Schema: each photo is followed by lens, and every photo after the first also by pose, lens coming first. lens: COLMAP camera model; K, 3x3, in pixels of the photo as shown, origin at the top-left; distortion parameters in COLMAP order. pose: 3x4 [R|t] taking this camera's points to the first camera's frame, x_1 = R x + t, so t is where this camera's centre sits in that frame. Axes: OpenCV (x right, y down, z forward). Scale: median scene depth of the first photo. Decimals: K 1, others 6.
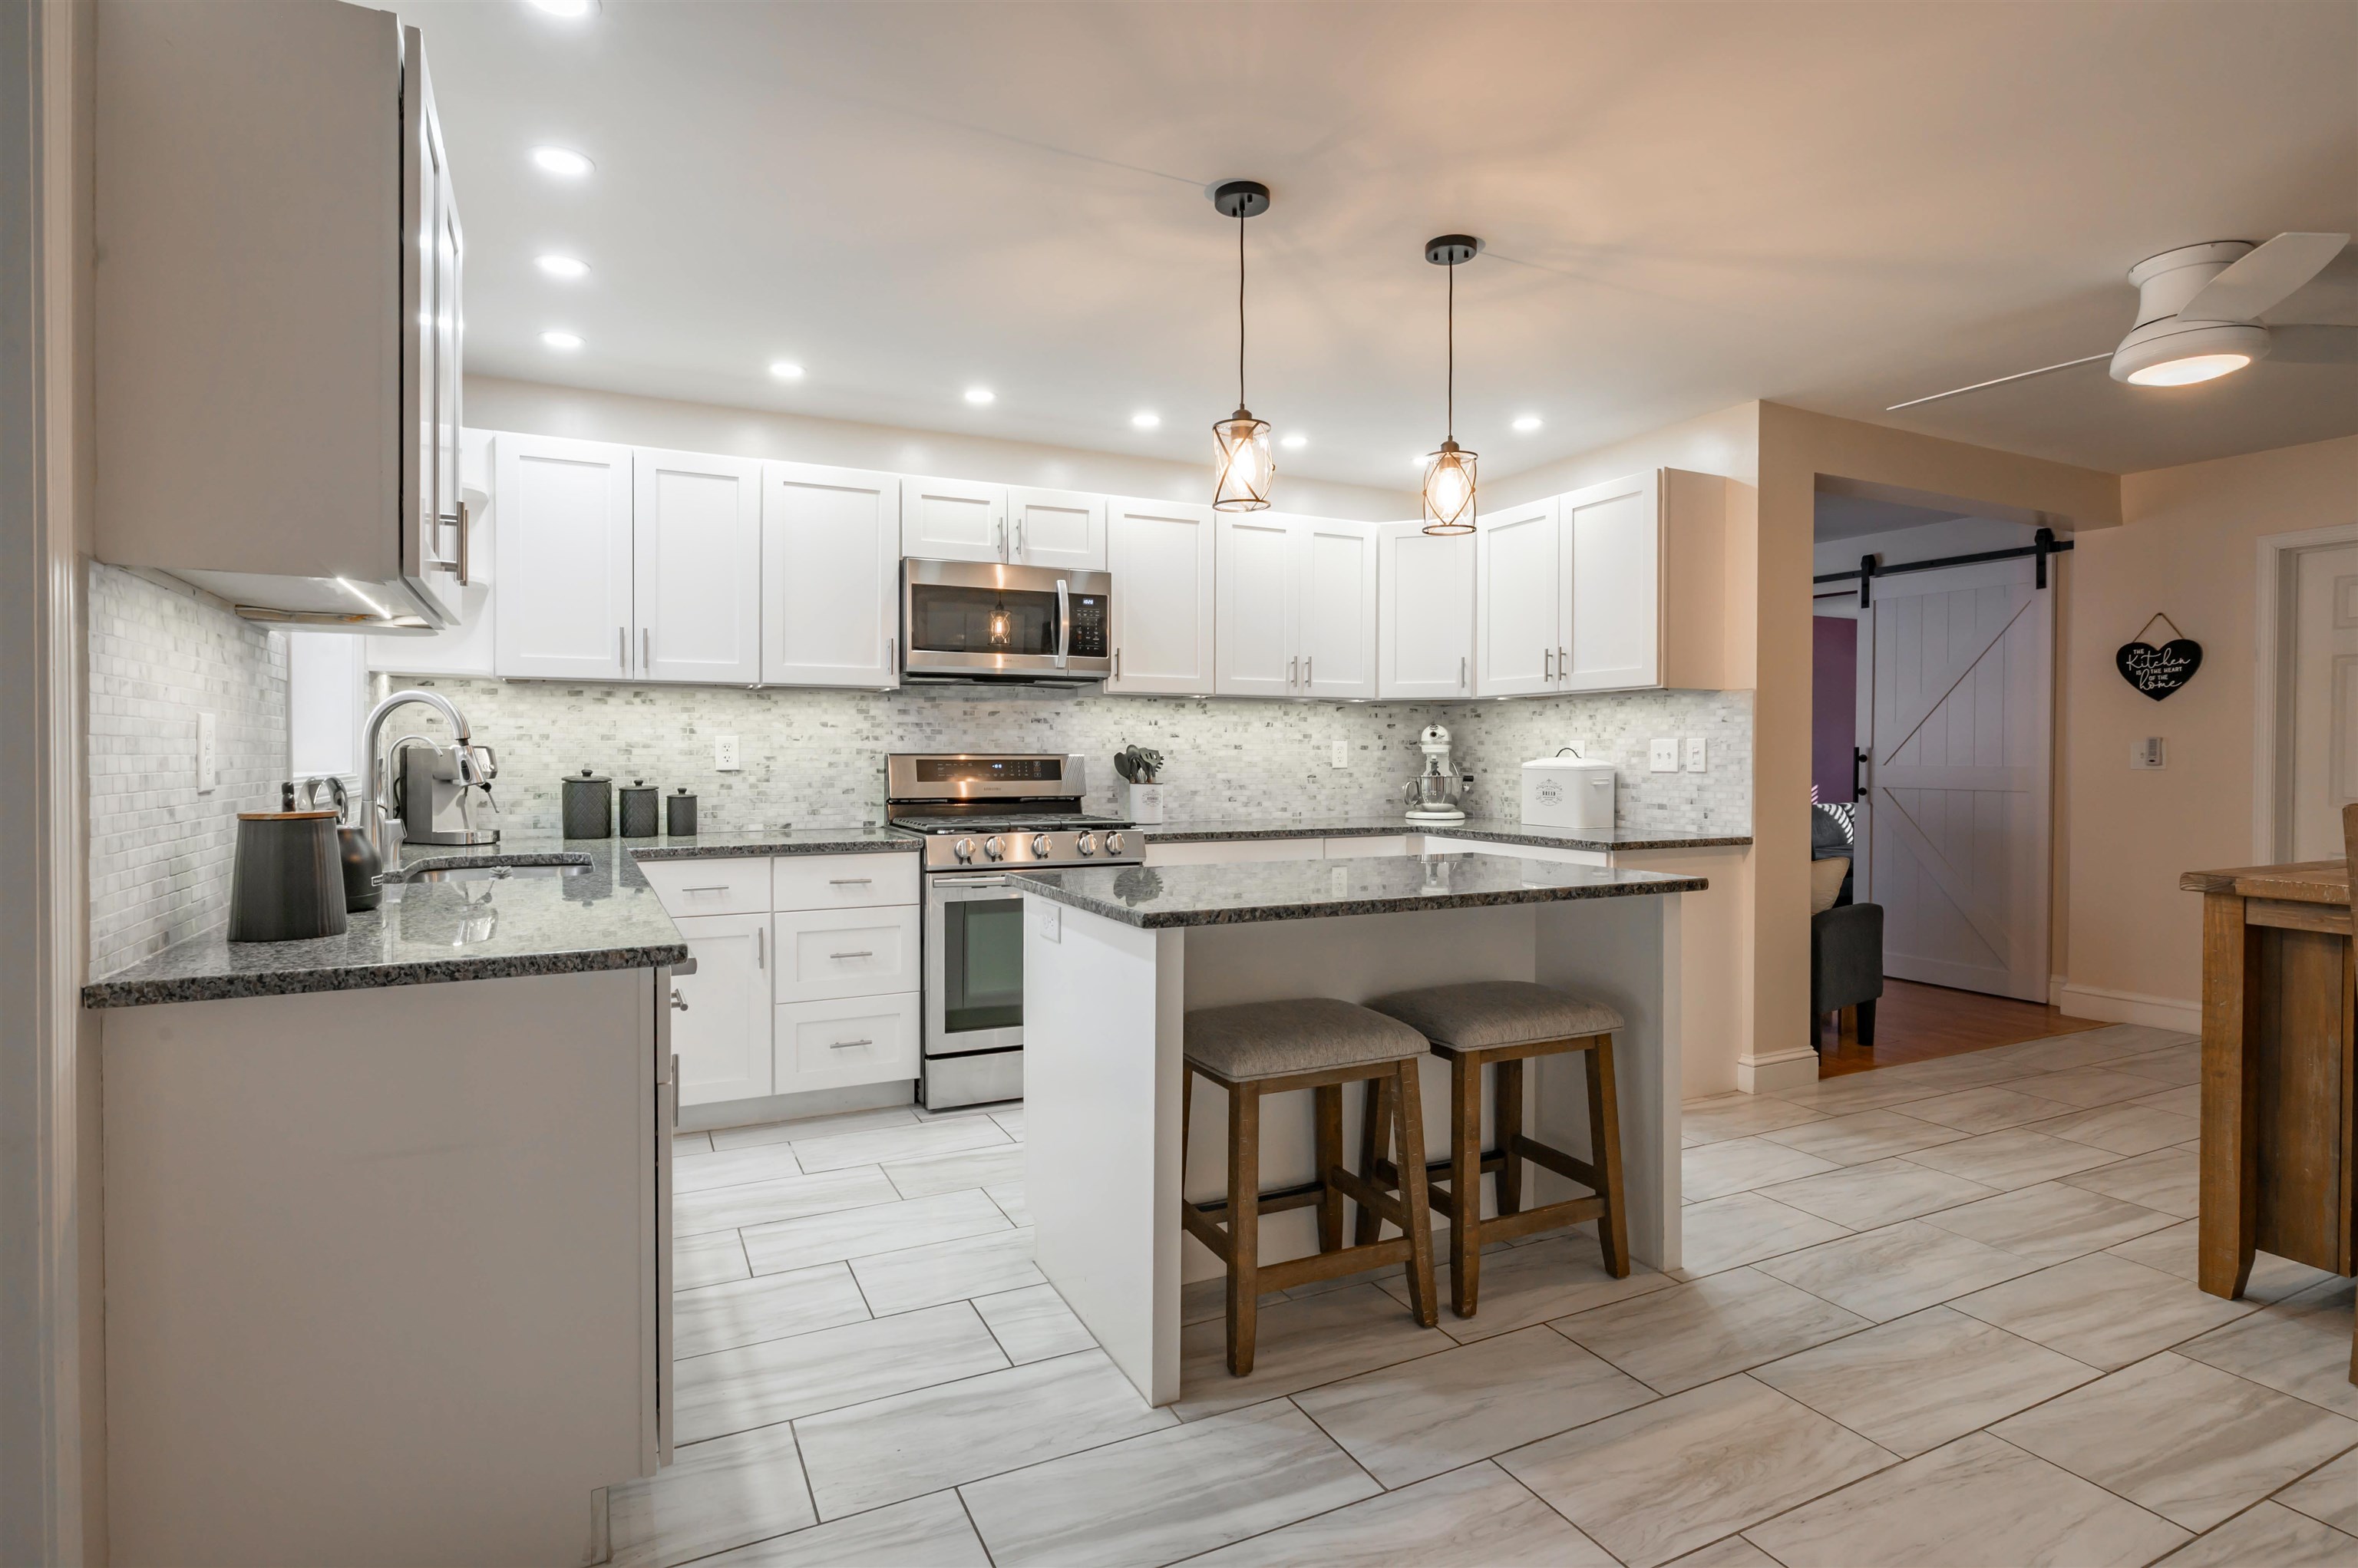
lens RADIAL K [[1162.9, 0, 1135.7], [0, 1162.9, 761.1], [0, 0, 1]] dist [0.001617, 0.001140]
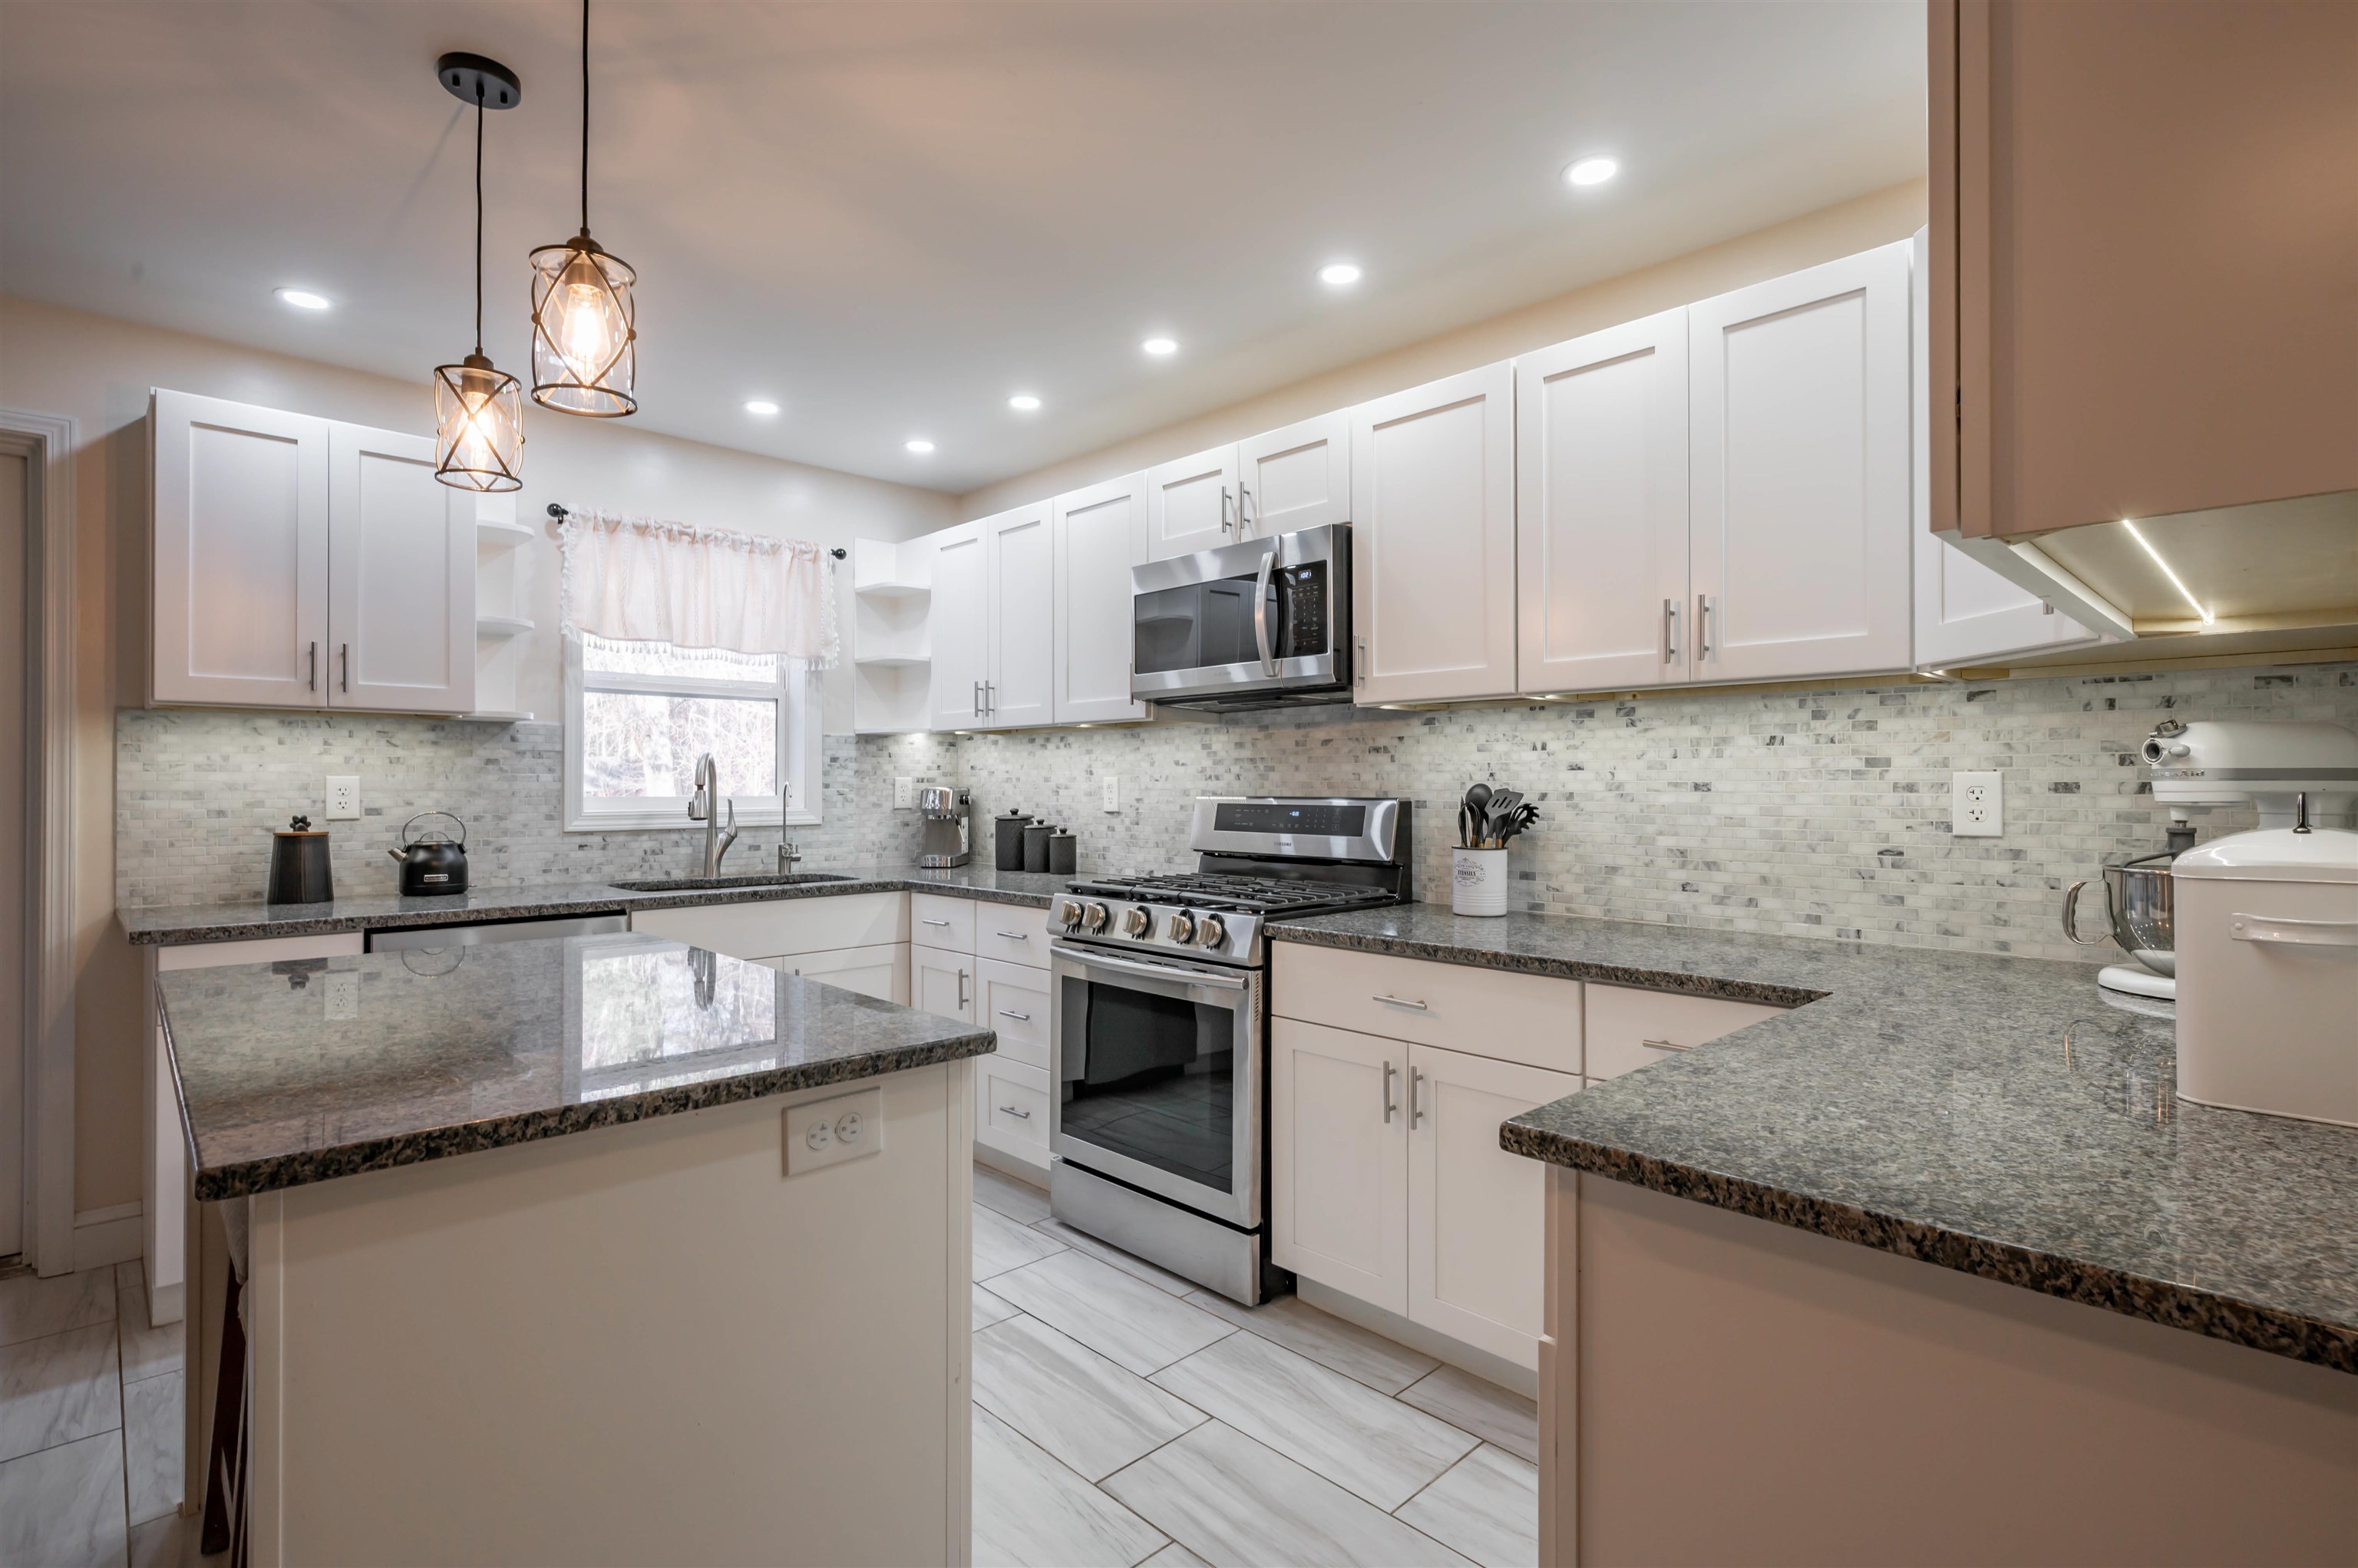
lens RADIAL K [[1162.9, 0, 1143.4], [0, 1162.9, 778.6], [0, 0, 1]] dist [0.001617, 0.001140]
pose [[0.286919, -0.006628, -0.957932, 0.609394], [-0.005335, 0.999950, -0.008516, -0.012052], [0.957940, 0.007554, 0.286869, 0.741627]]
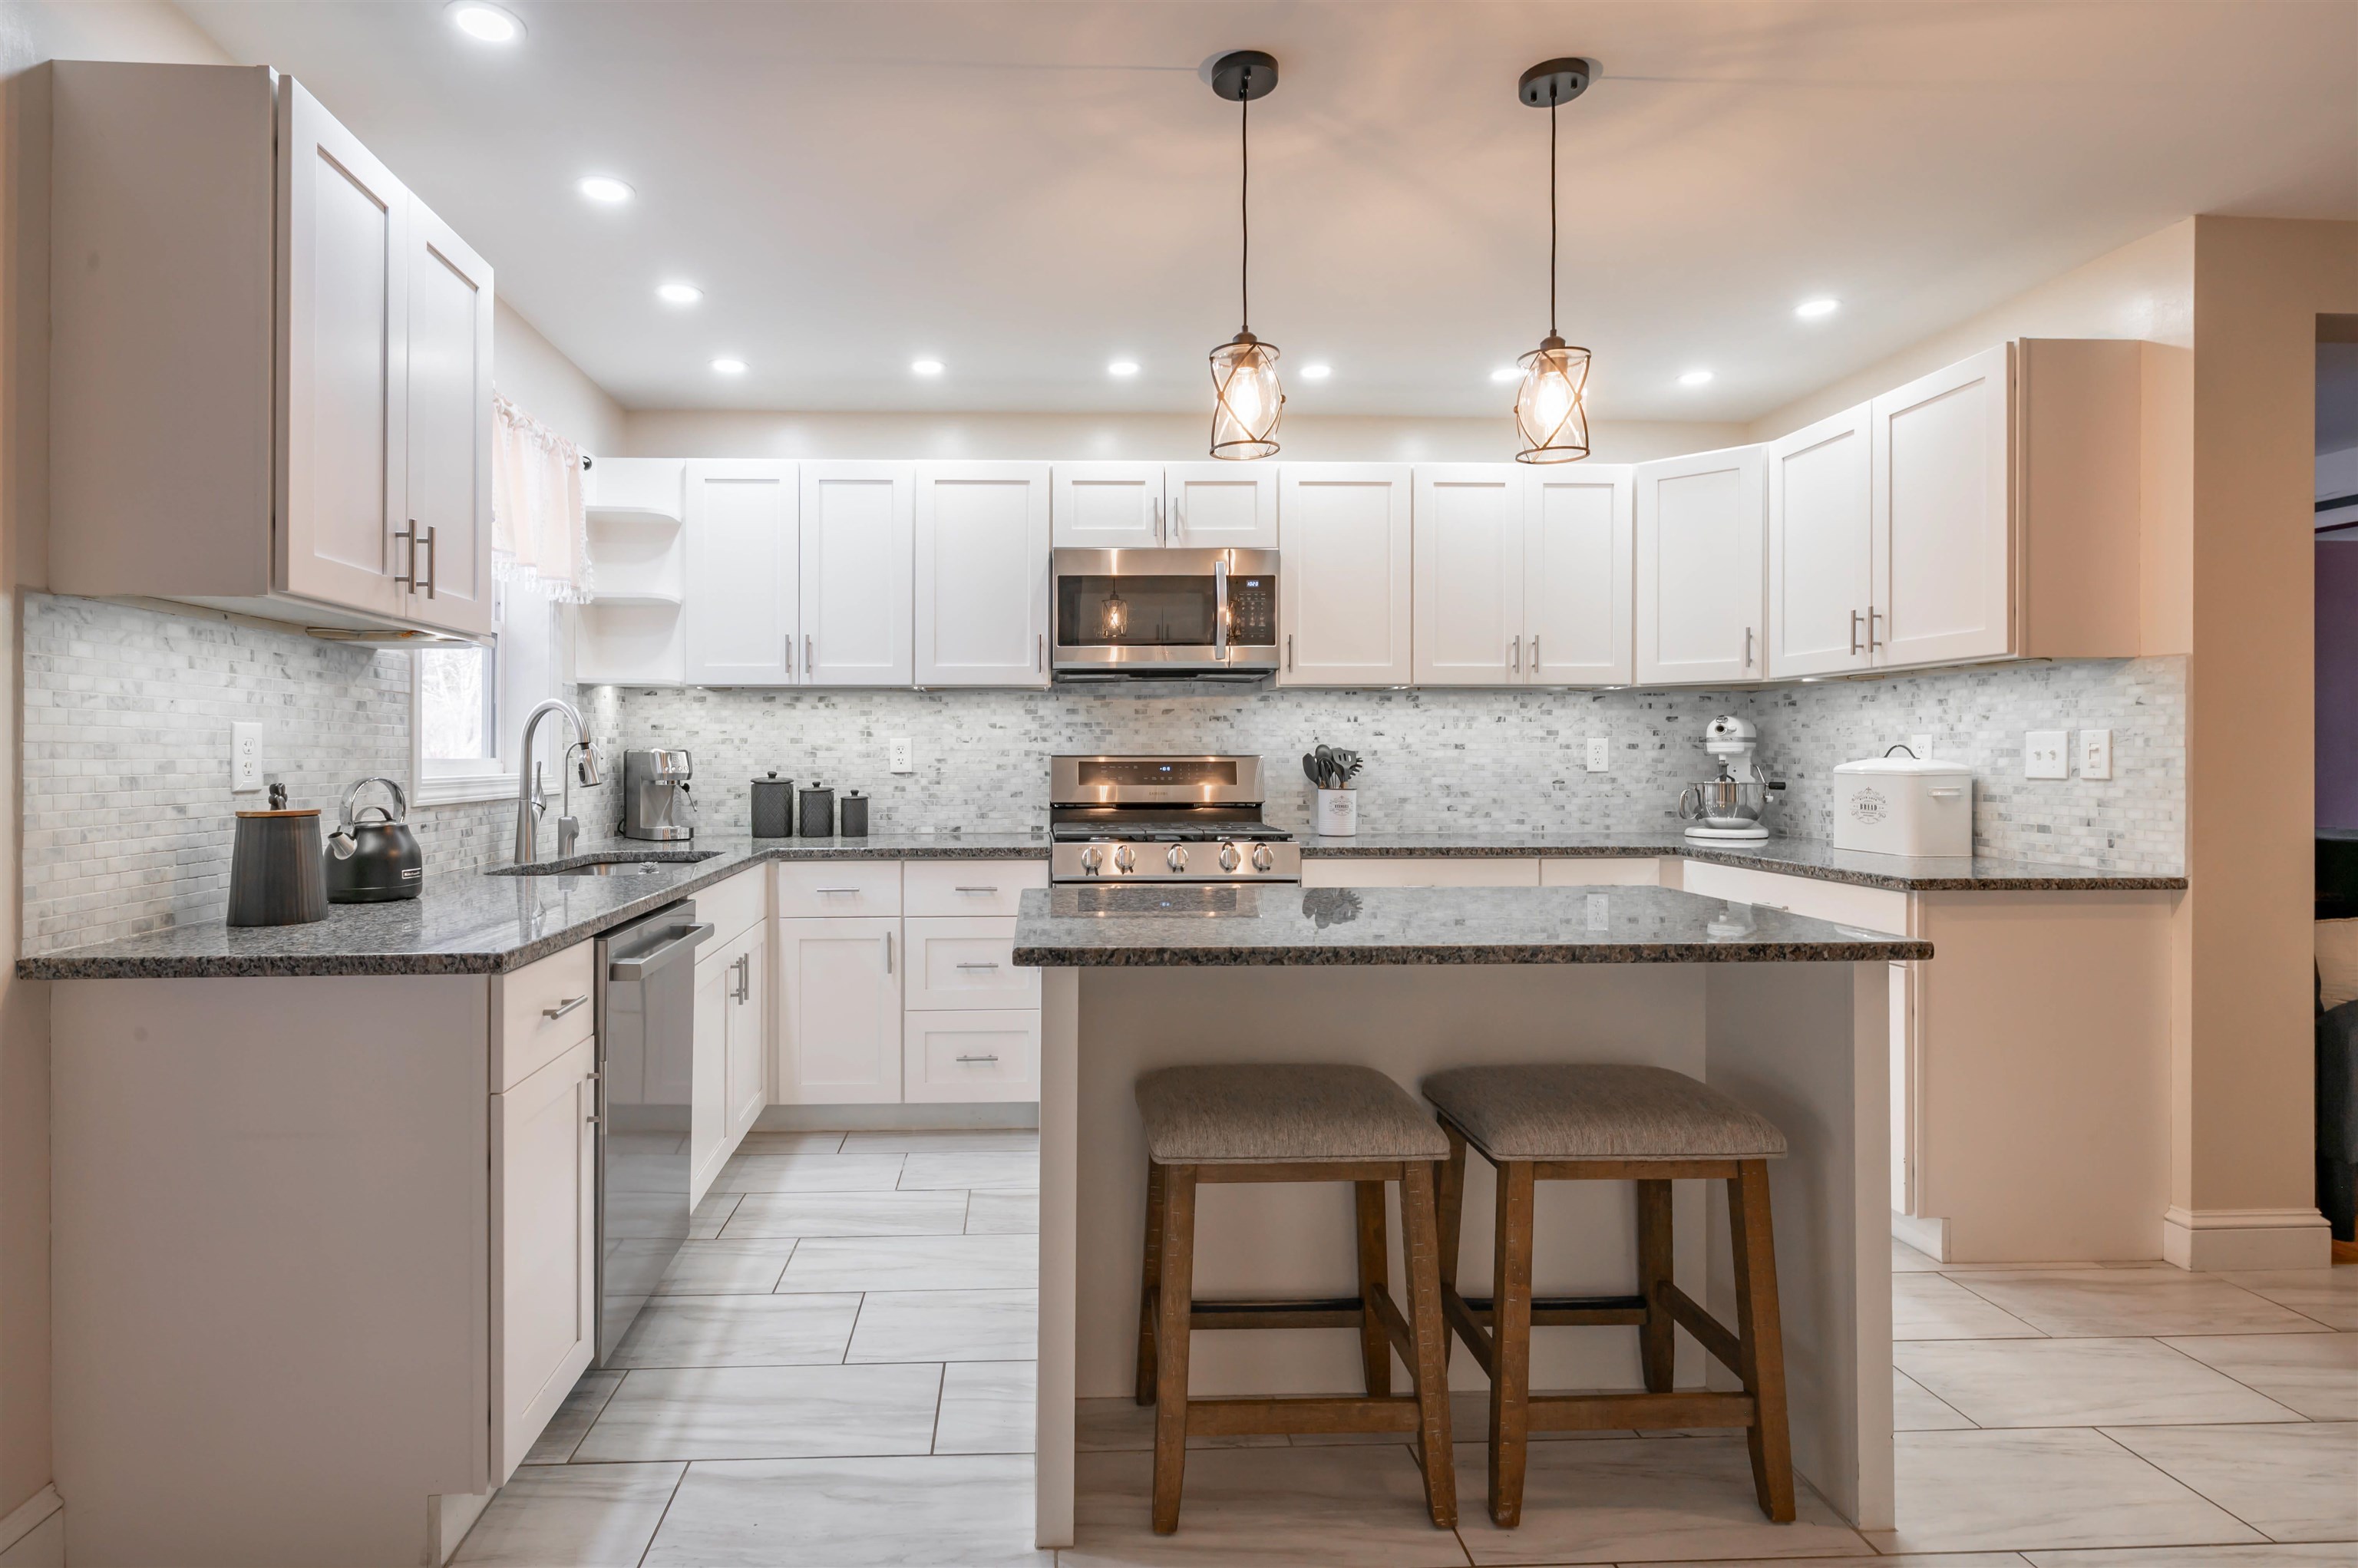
lens RADIAL K [[1162.9, 0, 1174.6], [0, 1162.9, 752.6], [0, 0, 1]] dist [0.001617, 0.001140]
pose [[0.919748, -0.003834, -0.392491, 0.268358], [0.000595, 0.999965, -0.008374, -0.000784], [0.392509, 0.007469, 0.919718, 0.171069]]
